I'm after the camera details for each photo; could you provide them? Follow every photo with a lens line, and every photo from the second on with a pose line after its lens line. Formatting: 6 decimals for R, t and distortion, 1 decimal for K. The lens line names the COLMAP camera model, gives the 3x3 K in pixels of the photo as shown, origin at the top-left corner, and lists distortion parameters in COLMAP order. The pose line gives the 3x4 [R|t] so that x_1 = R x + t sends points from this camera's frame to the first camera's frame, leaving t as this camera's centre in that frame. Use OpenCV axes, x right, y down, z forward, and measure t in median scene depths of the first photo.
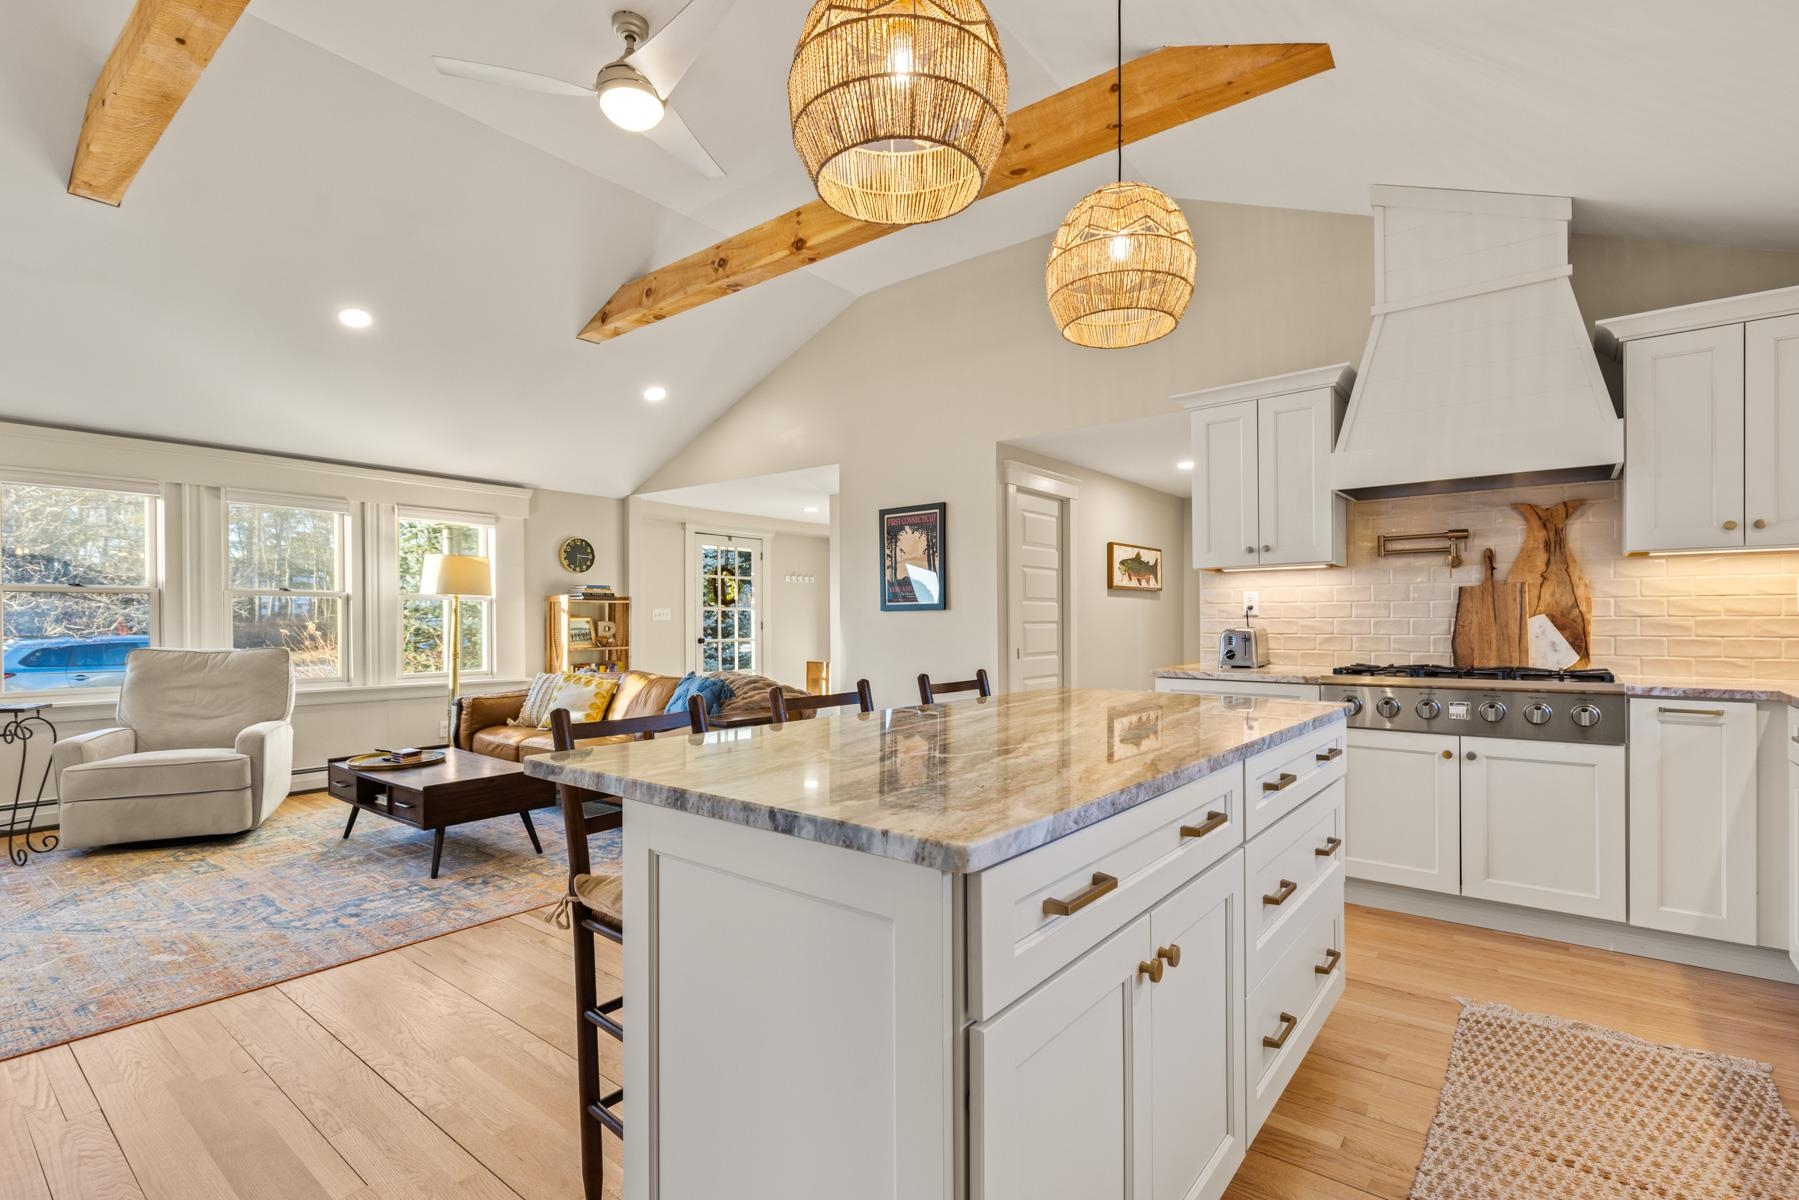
lens RADIAL K [[811.9, 0, 902.6], [0, 811.9, 614.5], [0, 0, 1]] dist [-0.000319, 0.000400]
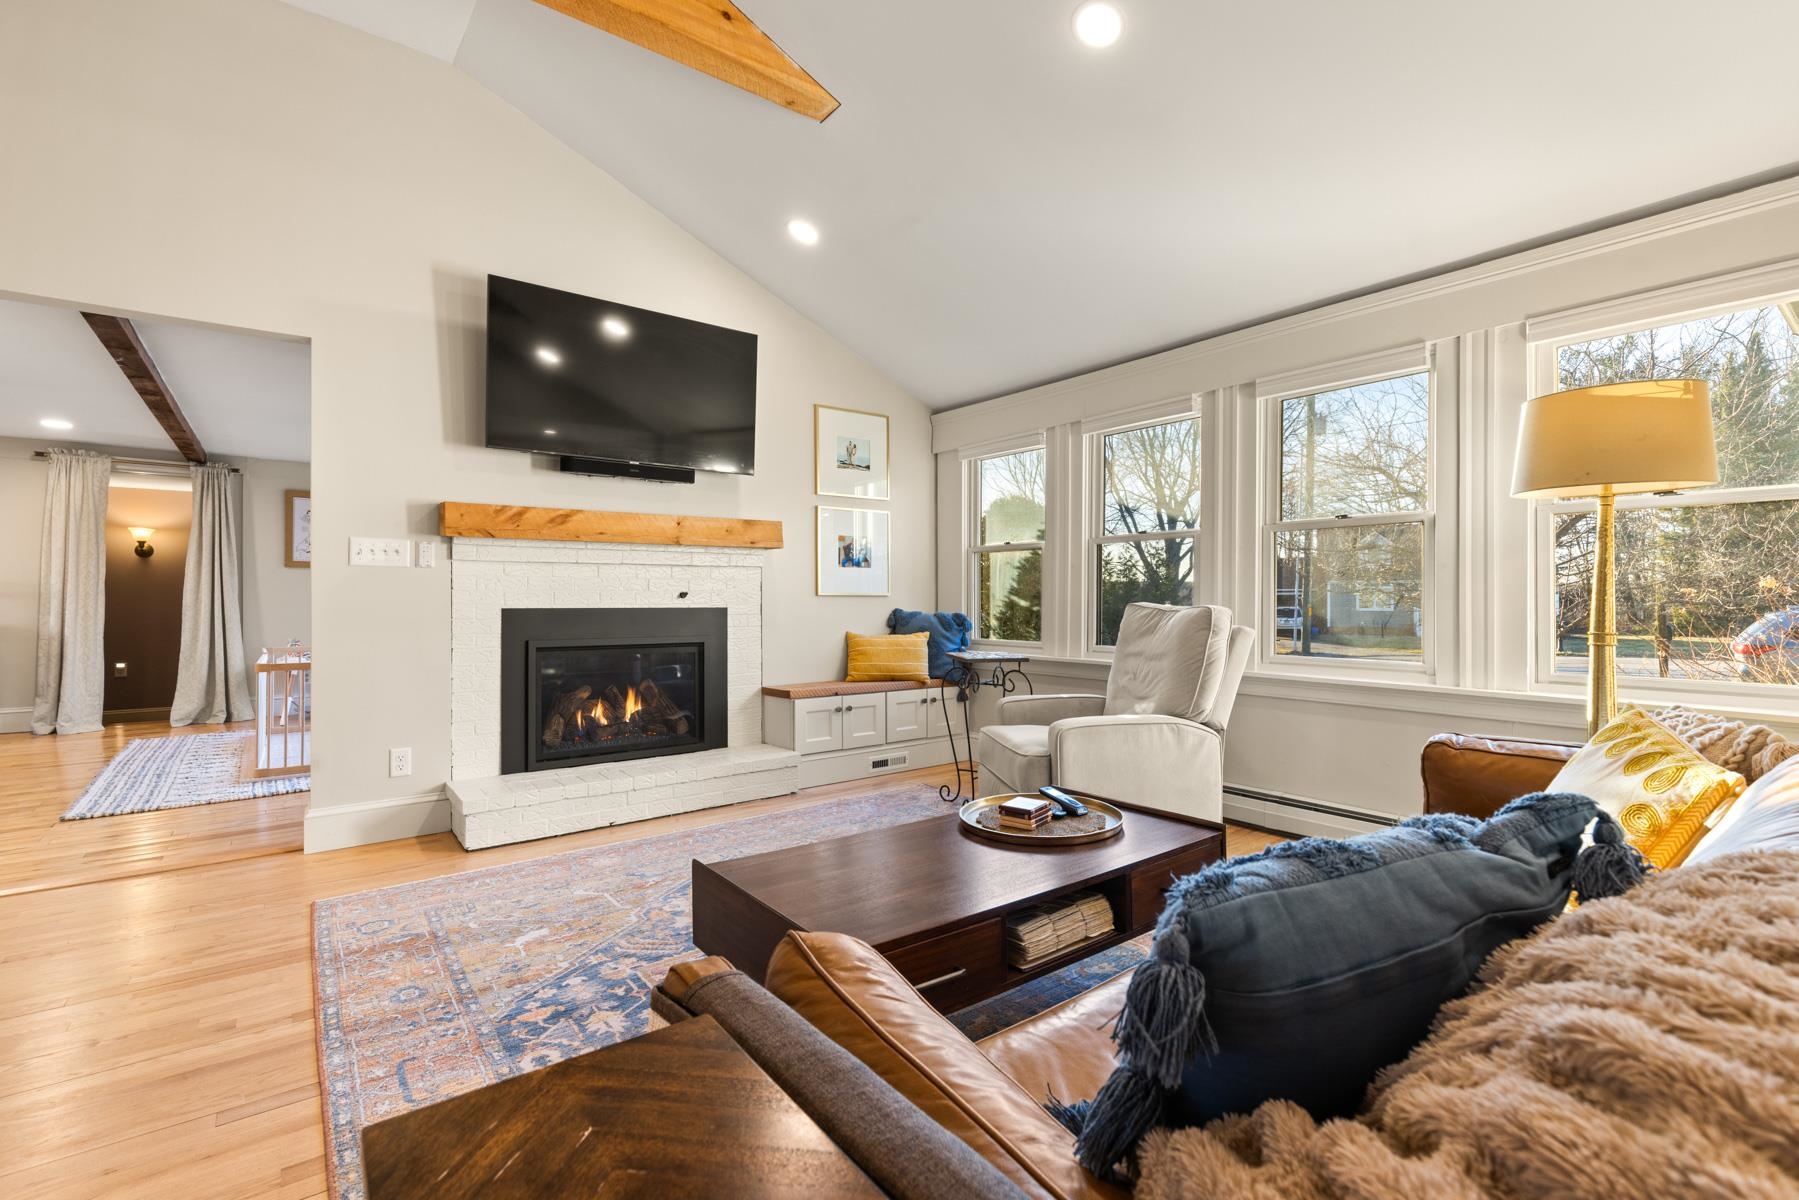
lens RADIAL K [[811.9, 0, 908.1], [0, 811.9, 590.8], [0, 0, 1]] dist [-0.000319, 0.000400]
pose [[-0.225050, -0.001085, -0.974347, -0.120140], [0.007987, 0.999964, -0.002959, 0.045180], [0.974314, -0.008448, -0.225033, 1.393233]]
